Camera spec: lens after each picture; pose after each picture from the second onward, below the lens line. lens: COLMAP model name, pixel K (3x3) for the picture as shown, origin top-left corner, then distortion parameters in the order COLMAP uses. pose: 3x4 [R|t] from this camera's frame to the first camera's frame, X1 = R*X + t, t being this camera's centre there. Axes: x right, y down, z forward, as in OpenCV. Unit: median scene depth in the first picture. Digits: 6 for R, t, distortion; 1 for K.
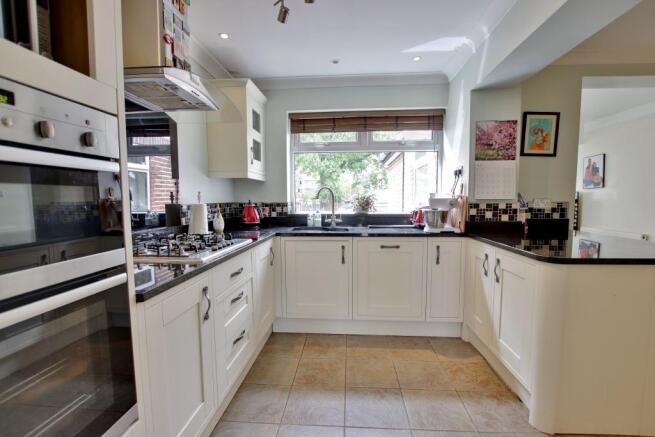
lens RADIAL K [[303.6, 0, 328.2], [0, 303.6, 224.4], [0, 0, 1]] dist [-0.026587, 0.000650]
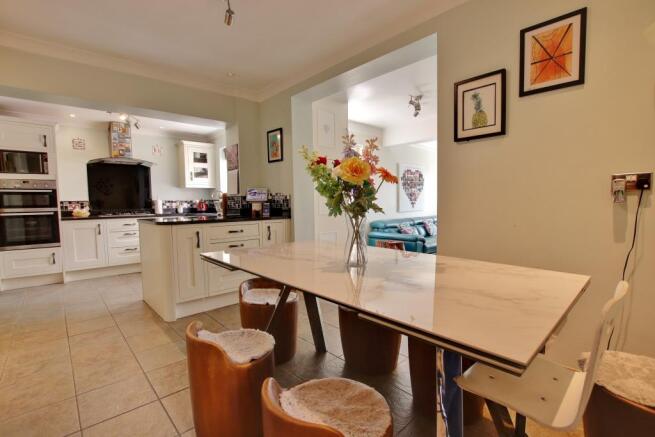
lens RADIAL K [[303.6, 0, 328.8], [0, 303.6, 223.5], [0, 0, 1]] dist [-0.026587, 0.000650]
pose [[0.729500, 0.038923, -0.682872, 1.894718], [-0.047635, 0.998847, 0.006046, 0.034393], [0.682320, 0.028118, 0.730513, 0.167563]]
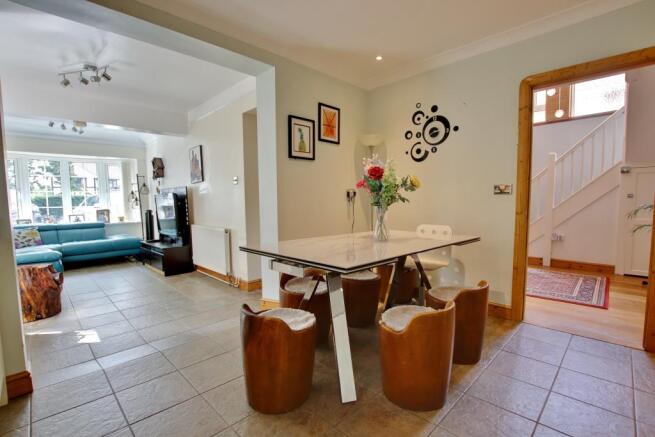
lens RADIAL K [[303.6, 0, 328.2], [0, 303.6, 223.6], [0, 0, 1]] dist [-0.026587, 0.000650]
pose [[0.655860, -0.062887, 0.752259, 0.839953], [0.075013, 0.997021, 0.017949, 0.035657], [-0.751147, 0.044657, 0.658623, 0.157789]]
